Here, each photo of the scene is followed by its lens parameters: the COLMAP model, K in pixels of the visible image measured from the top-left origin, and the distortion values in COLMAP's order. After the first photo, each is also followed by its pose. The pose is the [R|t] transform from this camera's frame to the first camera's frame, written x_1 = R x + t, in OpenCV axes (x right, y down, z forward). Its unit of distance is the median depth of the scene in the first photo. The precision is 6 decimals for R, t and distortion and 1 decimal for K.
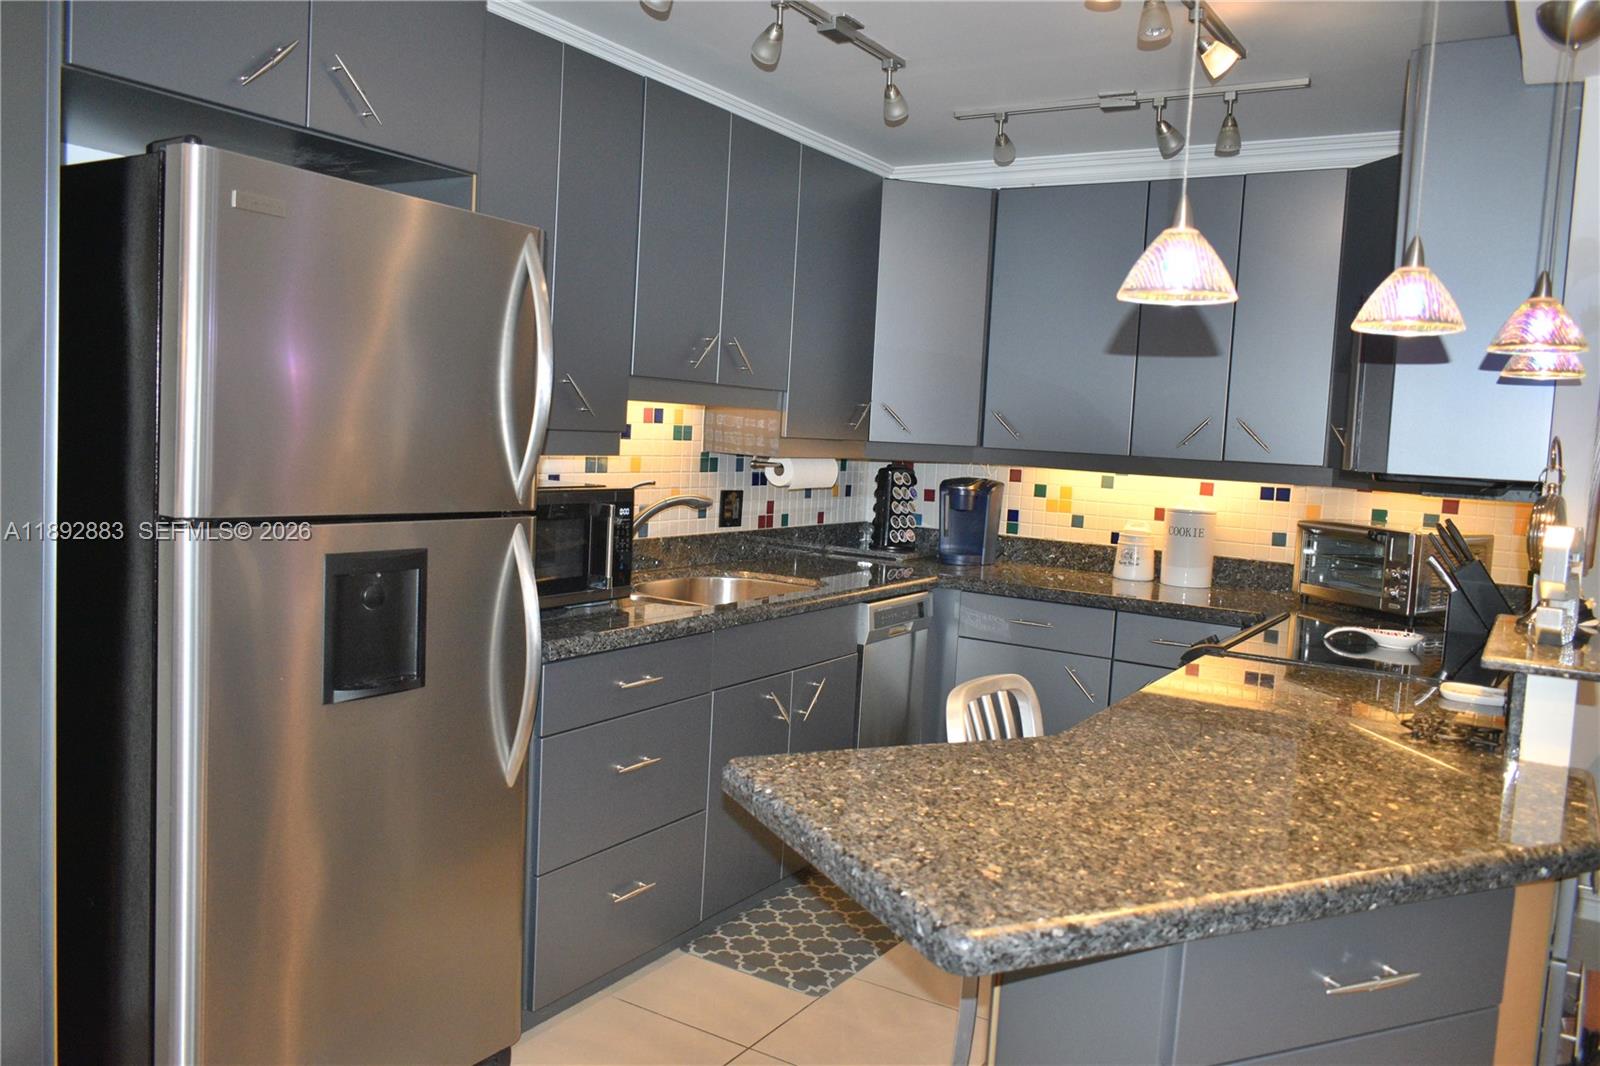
lens RADIAL K [[1235.4, 0, 804.4], [0, 1235.4, 535.7], [0, 0, 1]] dist [-0.018359, 0.012685]
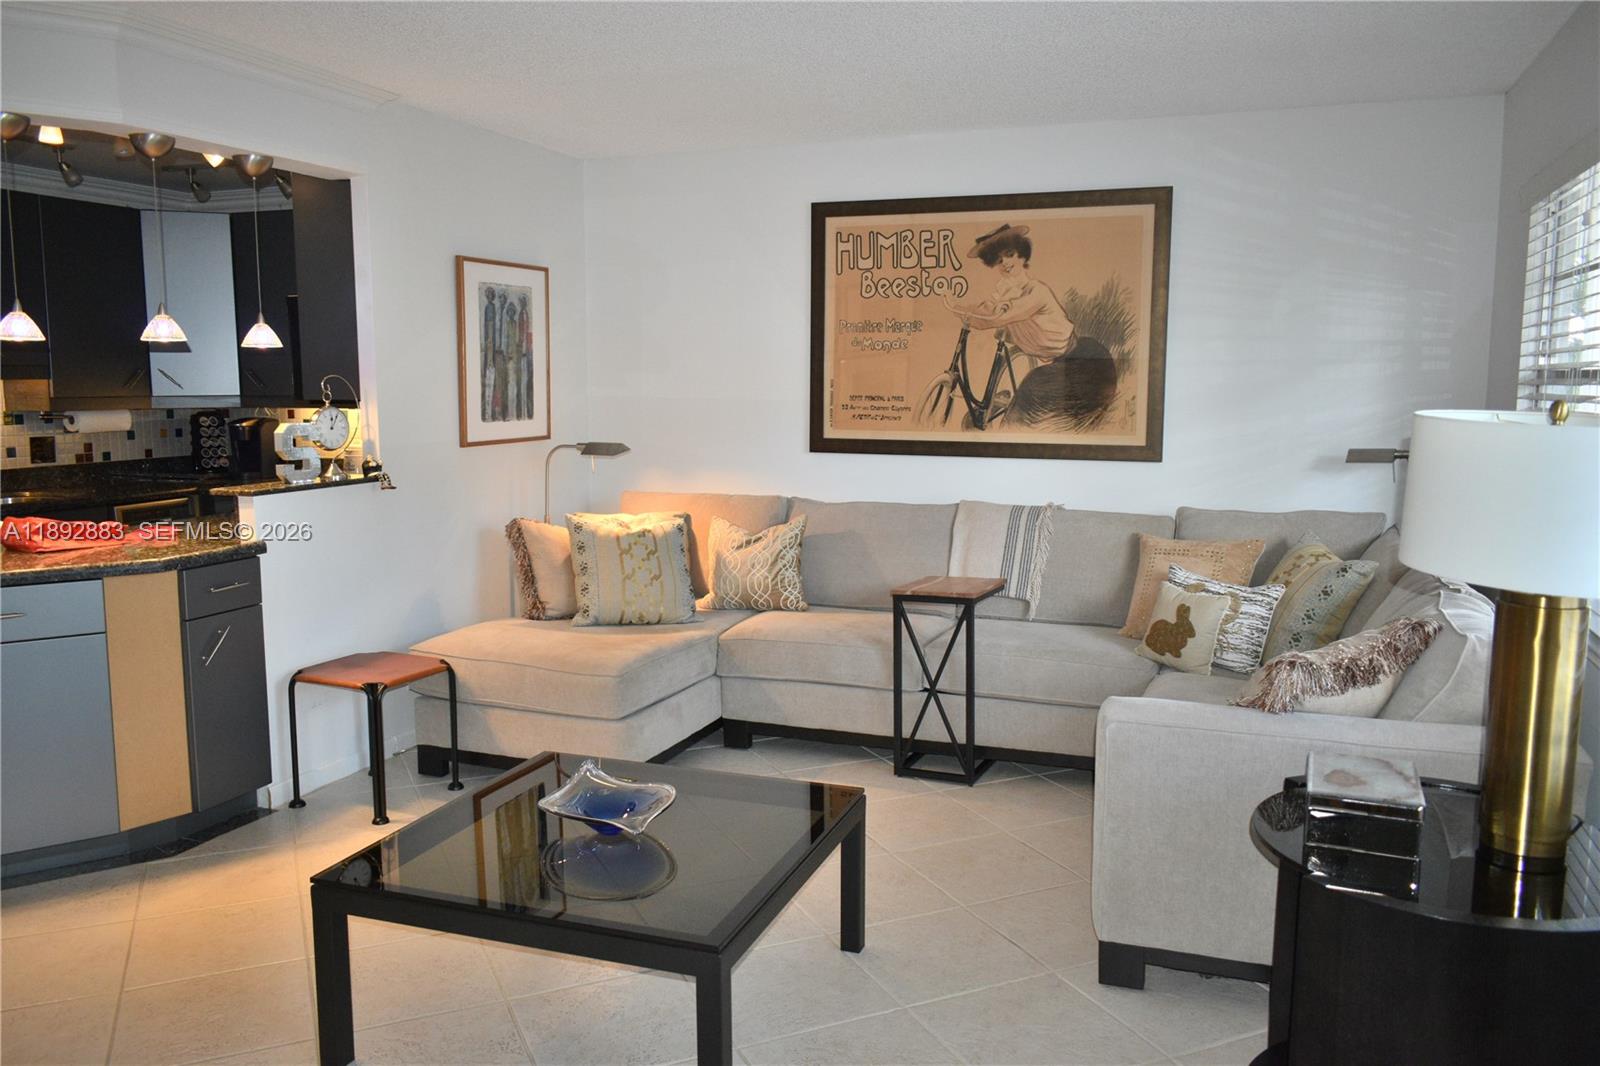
lens RADIAL K [[1235.4, 0, 796.2], [0, 1235.4, 528.0], [0, 0, 1]] dist [-0.018359, 0.012685]
pose [[0.981472, -0.077003, 0.175451, 0.650796], [0.070107, 0.996516, 0.045177, 0.078272], [-0.178319, -0.032039, 0.983451, -0.660414]]
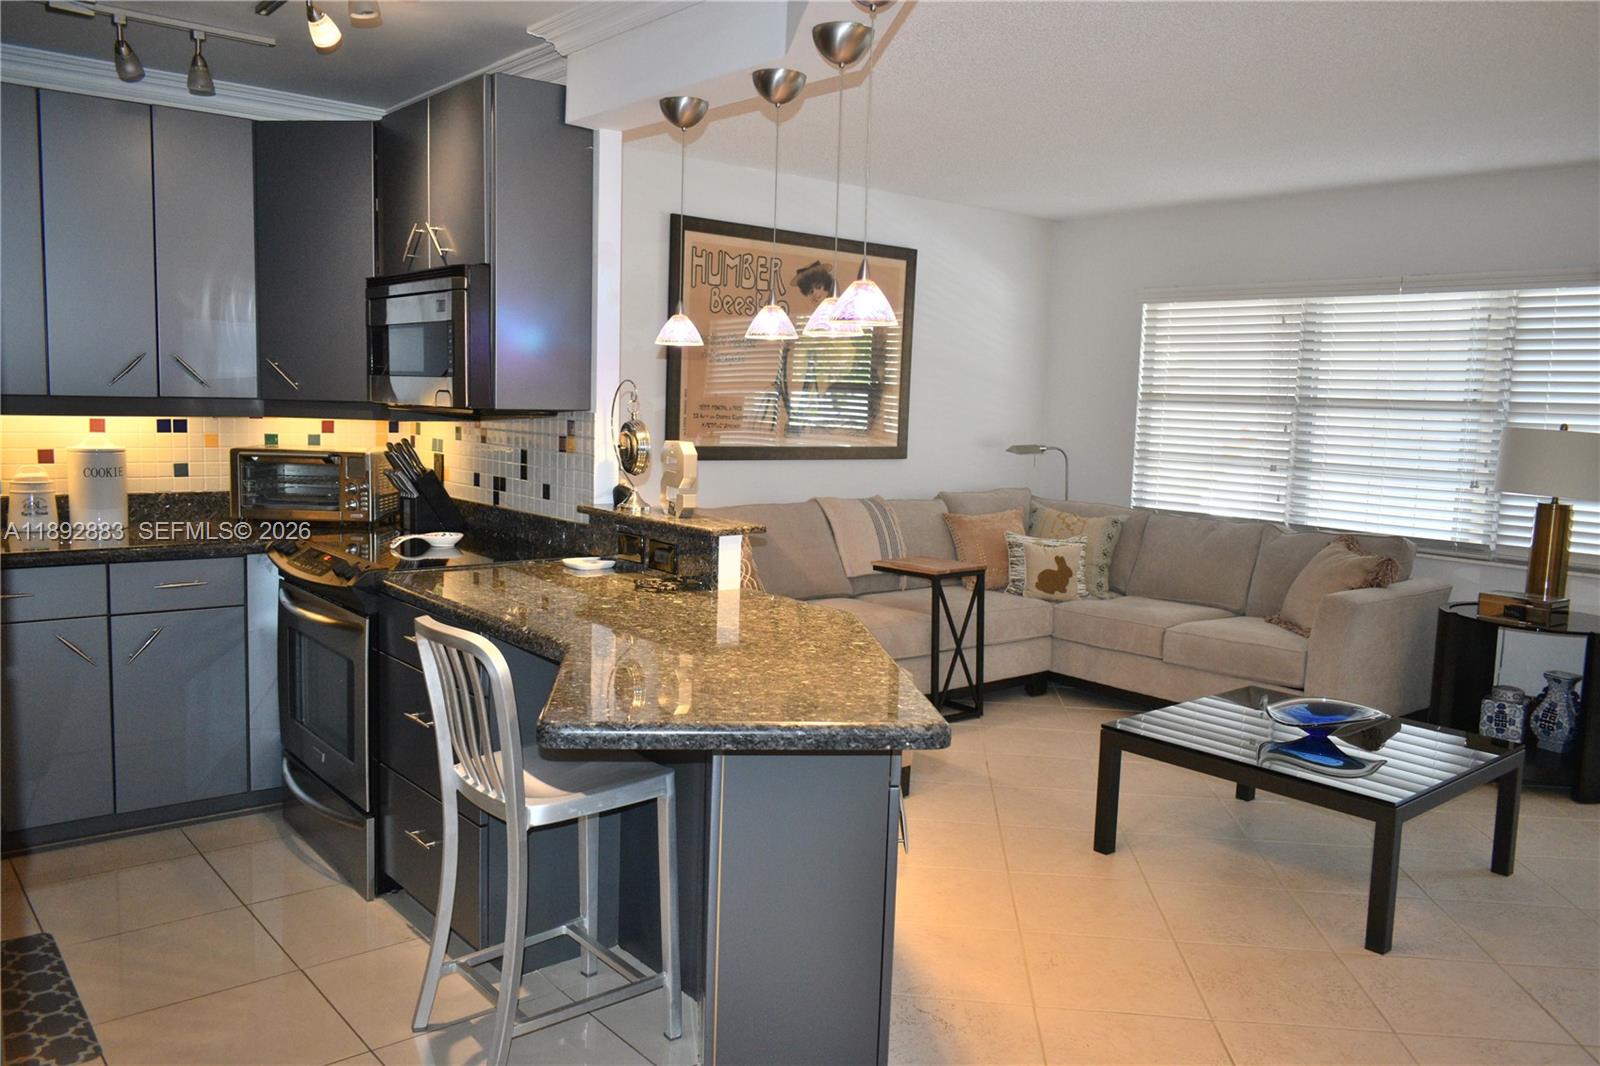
lens RADIAL K [[1235.4, 0, 797.9], [0, 1235.4, 528.5], [0, 0, 1]] dist [-0.018359, 0.012685]
pose [[0.324767, -0.146941, 0.934310, -0.498769], [0.070603, 0.988868, 0.130980, -0.056724], [-0.943155, 0.023427, 0.331526, 0.217290]]
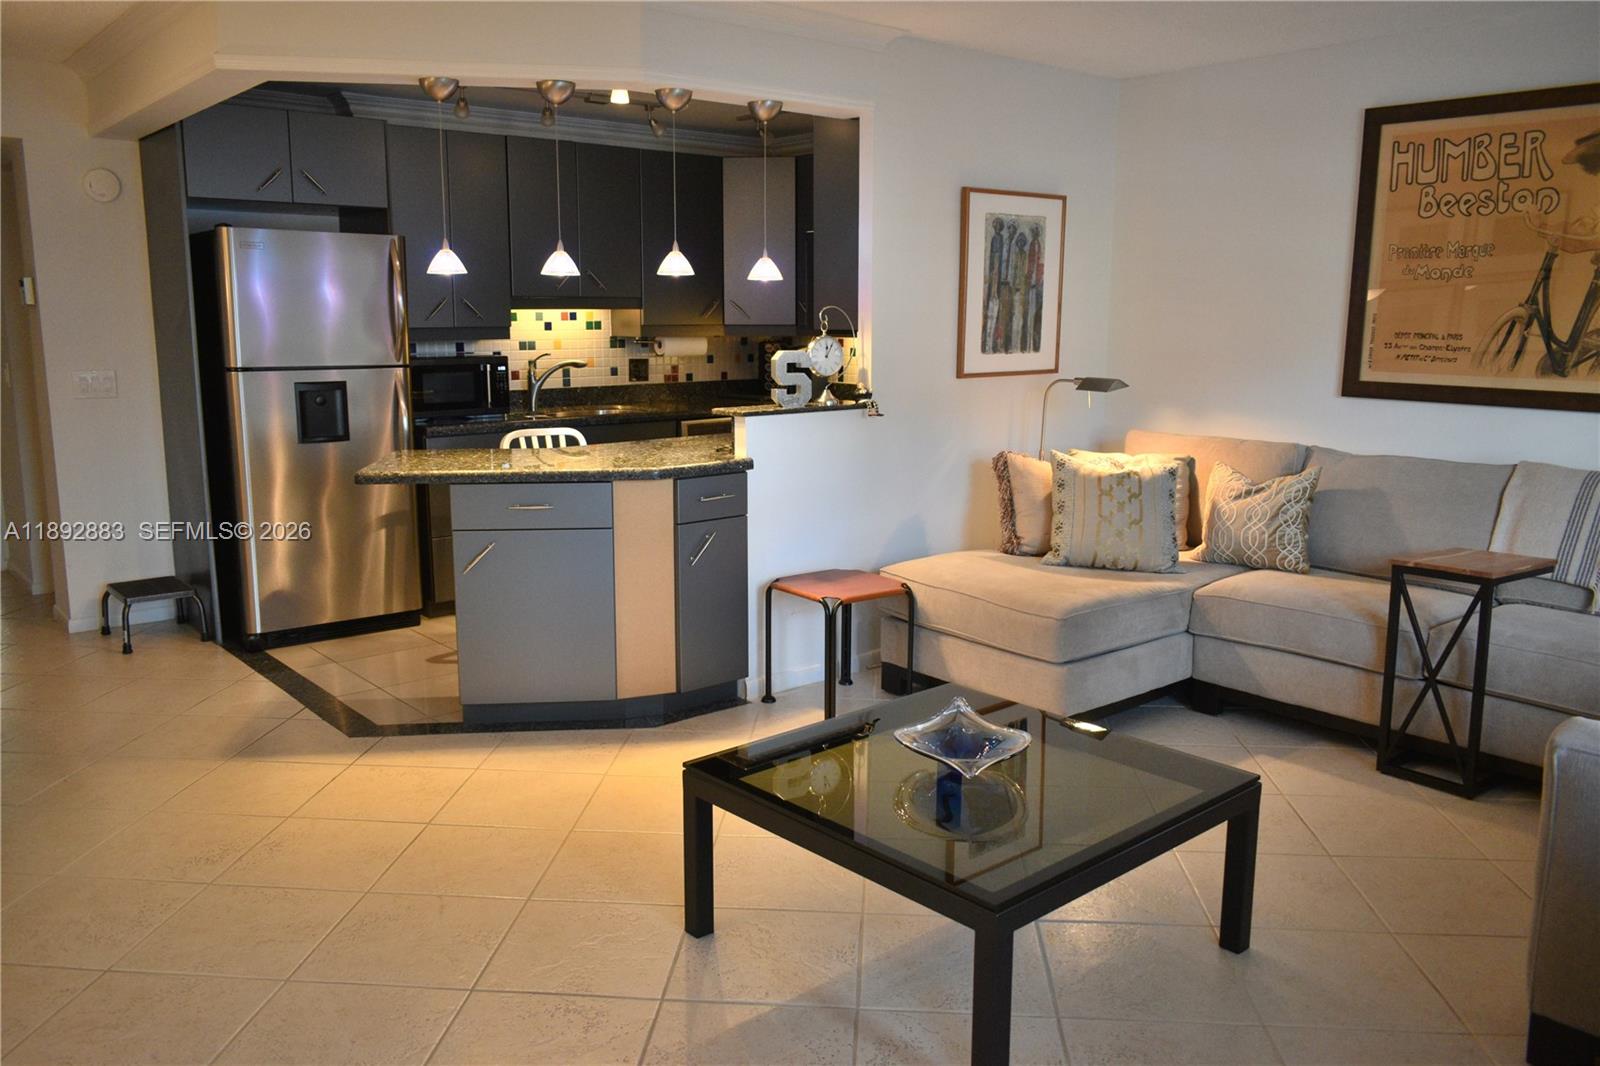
lens RADIAL K [[1235.4, 0, 796.6], [0, 1235.4, 528.3], [0, 0, 1]] dist [-0.018359, 0.012685]
pose [[0.949606, 0.002812, -0.313432, 0.805317], [0.021840, 0.996936, 0.075111, 0.085151], [0.312683, -0.078171, 0.946635, -0.629865]]
